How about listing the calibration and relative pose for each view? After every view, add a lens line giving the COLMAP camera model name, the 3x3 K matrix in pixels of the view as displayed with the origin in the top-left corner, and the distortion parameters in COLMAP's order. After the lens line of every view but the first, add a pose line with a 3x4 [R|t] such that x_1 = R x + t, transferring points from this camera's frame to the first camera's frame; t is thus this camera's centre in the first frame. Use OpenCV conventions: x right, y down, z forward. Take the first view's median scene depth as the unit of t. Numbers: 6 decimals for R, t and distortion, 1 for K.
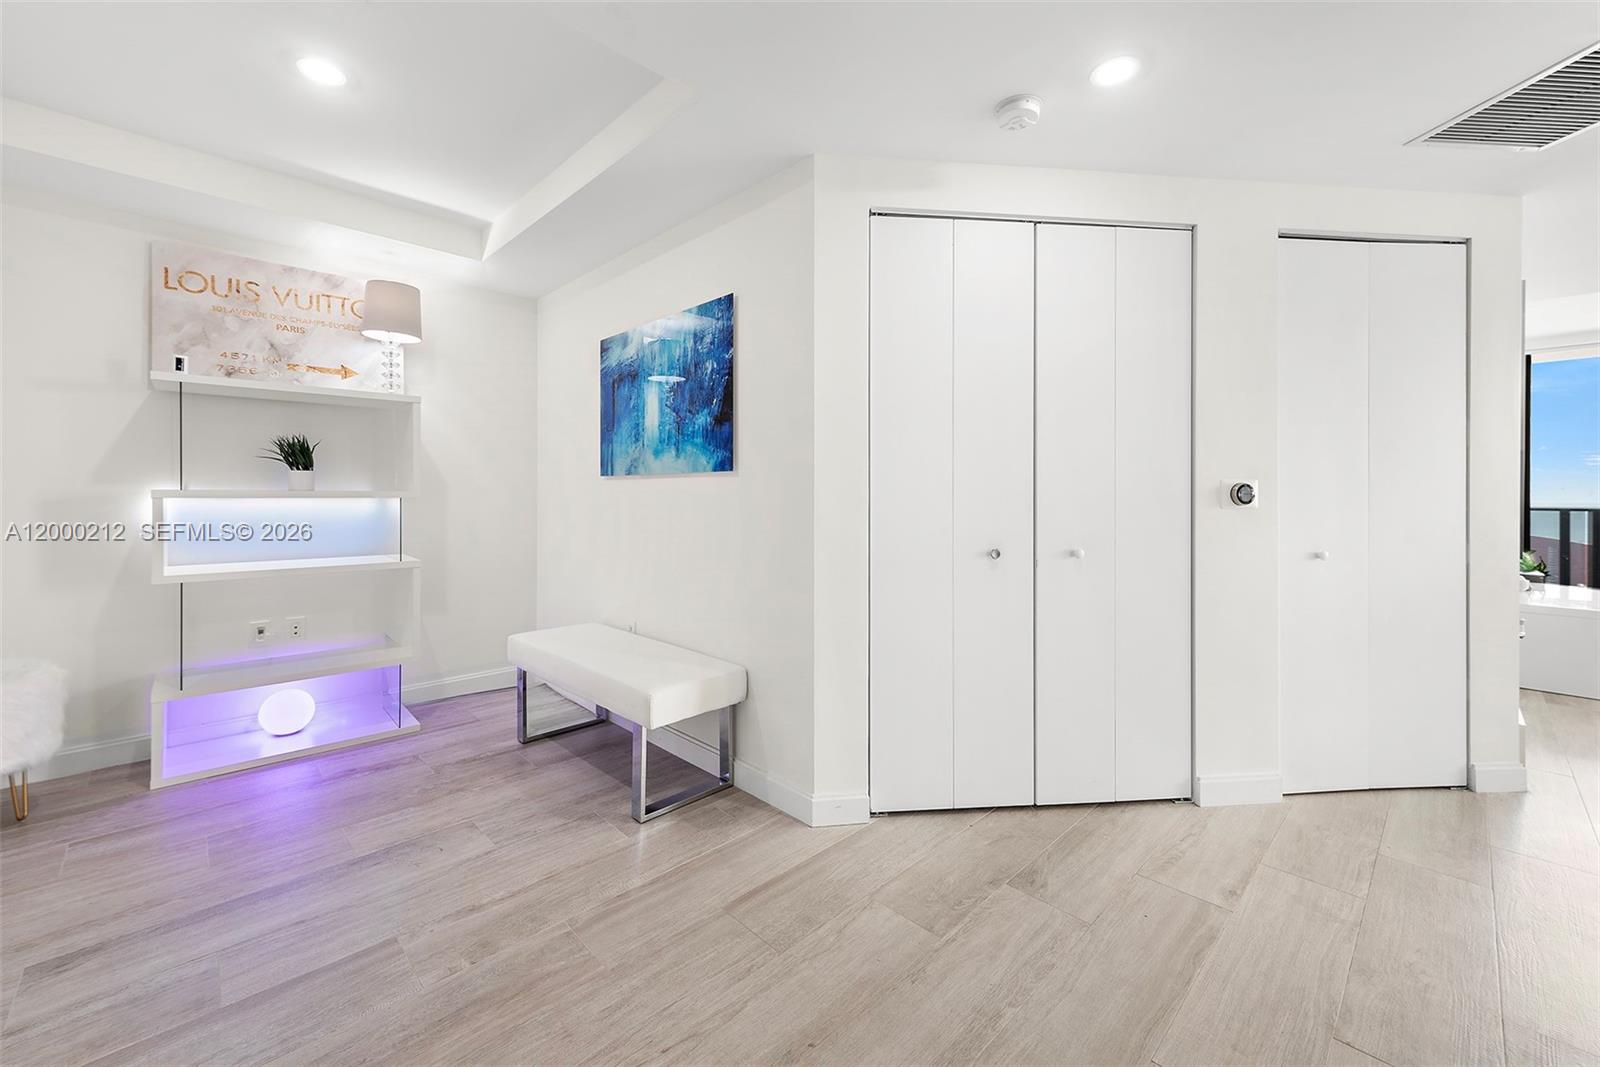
lens RADIAL K [[632.1, 0, 807.2], [0, 632.1, 494.6], [0, 0, 1]] dist [0.003783, -0.002076]
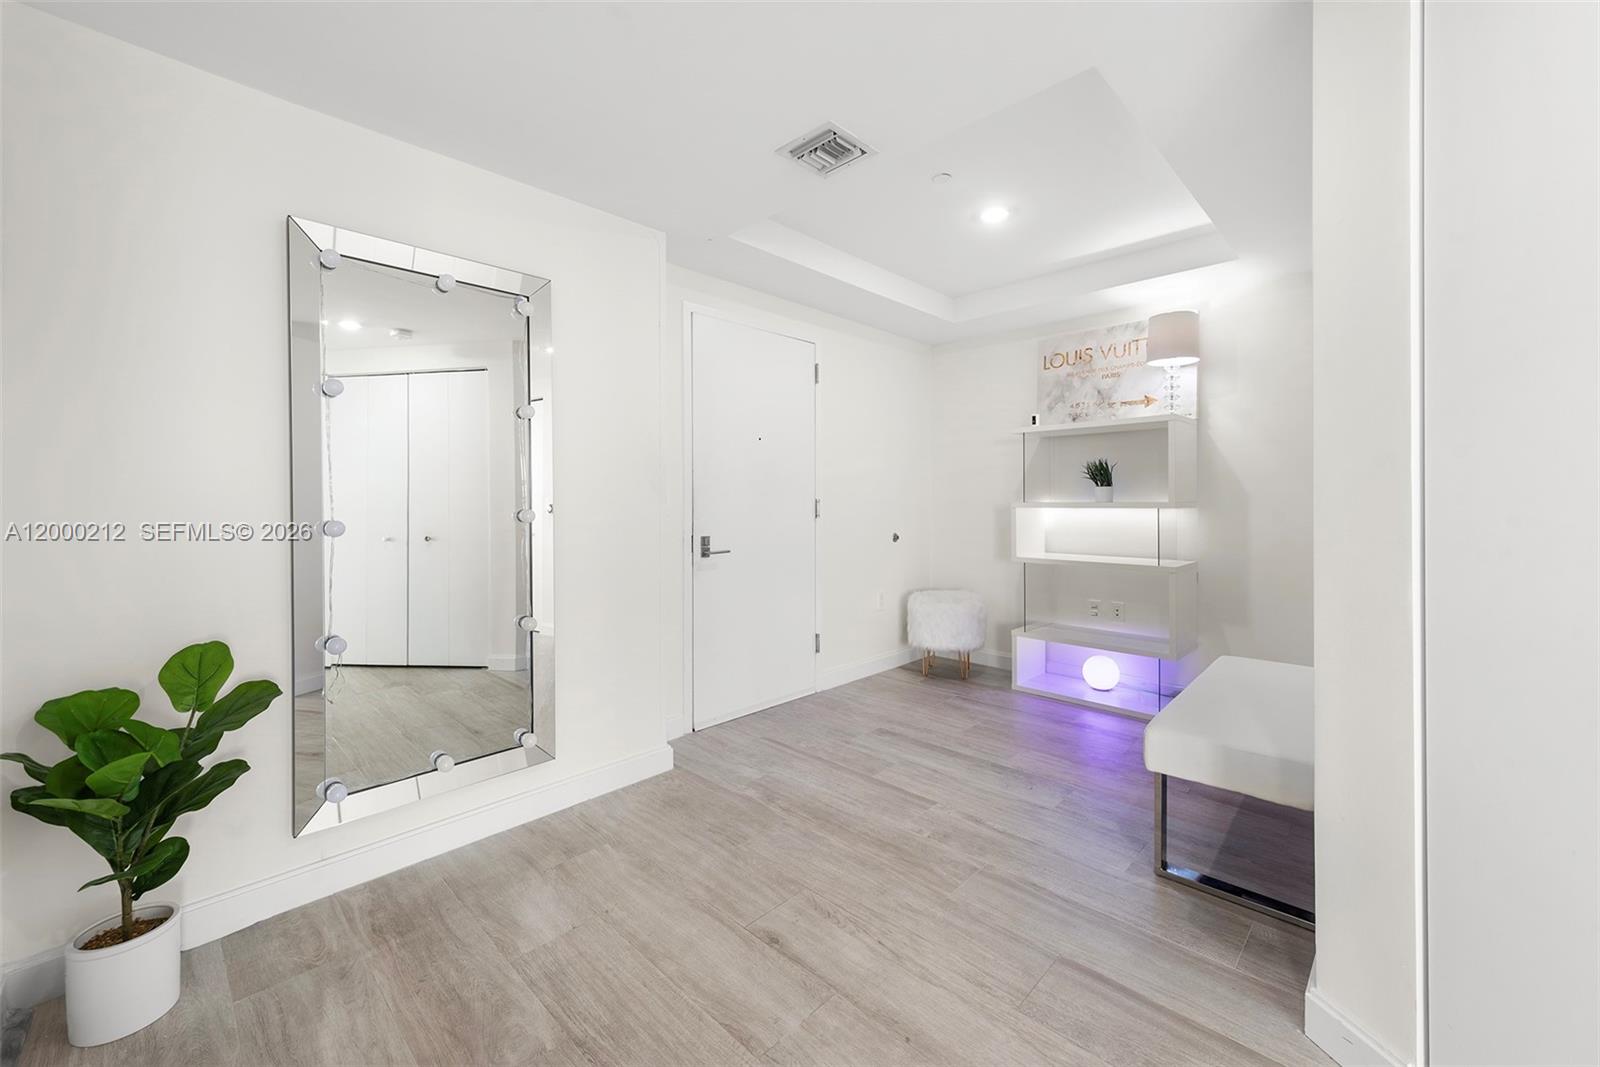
lens RADIAL K [[632.1, 0, 804.5], [0, 632.1, 506.1], [0, 0, 1]] dist [0.003783, -0.002076]
pose [[0.027711, 0.003106, -0.999611, 0.489844], [0.001659, 0.999994, 0.003154, -0.004057], [0.999615, -0.001746, 0.027705, 0.379870]]
